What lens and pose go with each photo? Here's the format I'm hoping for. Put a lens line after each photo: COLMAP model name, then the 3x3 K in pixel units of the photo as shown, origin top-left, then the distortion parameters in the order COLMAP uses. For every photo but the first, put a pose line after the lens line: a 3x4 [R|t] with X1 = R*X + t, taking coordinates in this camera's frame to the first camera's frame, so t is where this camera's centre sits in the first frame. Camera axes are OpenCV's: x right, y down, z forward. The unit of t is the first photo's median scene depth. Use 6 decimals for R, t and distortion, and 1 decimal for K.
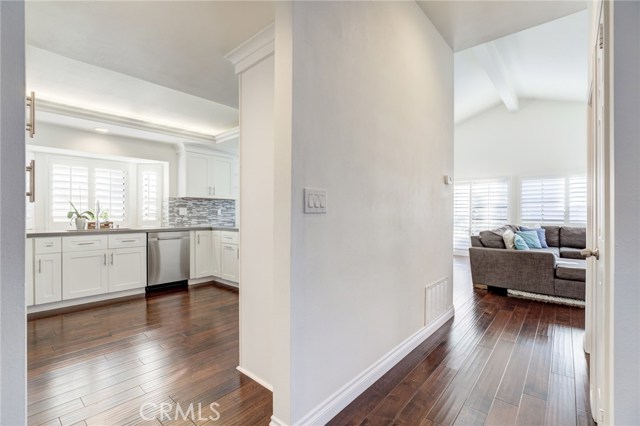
lens RADIAL K [[296.9, 0, 320.0], [0, 296.9, 213.0], [0, 0, 1]] dist [-0.012364, 0.000660]
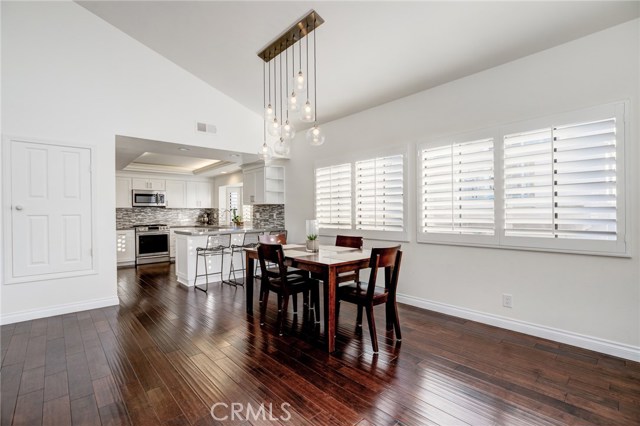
lens RADIAL K [[296.9, 0, 320.0], [0, 296.9, 213.0], [0, 0, 1]] dist [-0.012364, 0.000660]
pose [[-0.103347, -0.004324, -0.994636, 0.877334], [0.016409, 0.999847, -0.006052, -0.005115], [0.994510, -0.016946, -0.103261, 1.499594]]
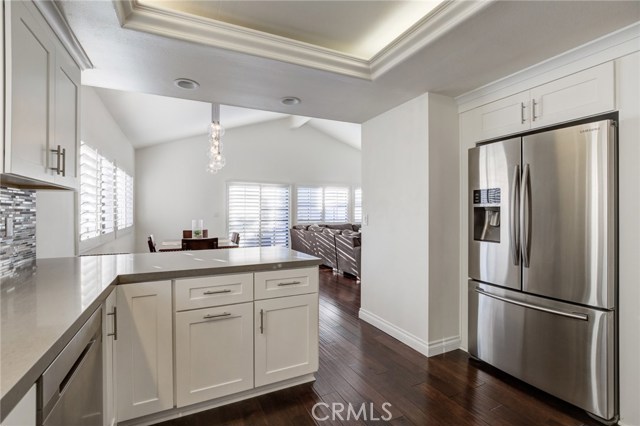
lens RADIAL K [[296.9, 0, 320.0], [0, 296.9, 213.0], [0, 0, 1]] dist [-0.012364, 0.000660]
pose [[0.387092, -0.006079, 0.922021, -0.581820], [-0.004366, 0.999955, 0.008426, -0.025540], [-0.922031, -0.007288, 0.387048, 0.673588]]
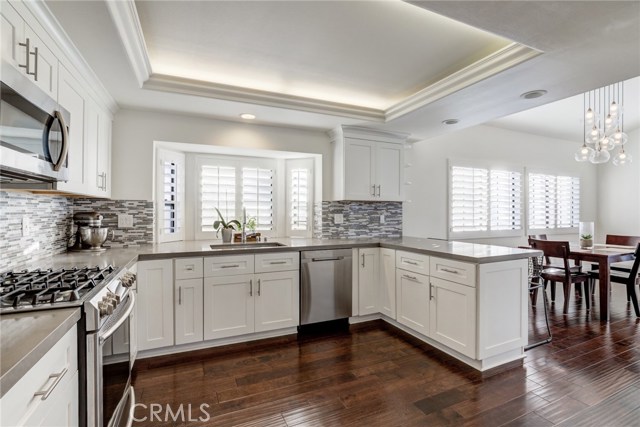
lens RADIAL K [[296.9, 0, 320.0], [0, 296.9, 213.5], [0, 0, 1]] dist [-0.012364, 0.000660]
pose [[0.913519, 0.002817, -0.406786, -0.212089], [0.001645, 0.999942, 0.010620, -0.029224], [0.406792, -0.010371, 0.913462, 0.309984]]
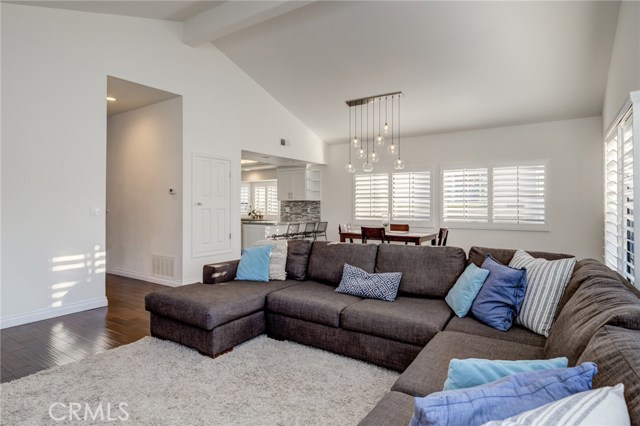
lens RADIAL K [[371.0, 0, 320.0], [0, 371.0, 213.0], [0, 0, 1]] dist [-0.001441, -0.000204]
pose [[0.147751, 0.016206, -0.988892, 1.549159], [0.007290, 0.999821, 0.017474, -0.022346], [0.988998, -0.009791, 0.147607, 0.936915]]
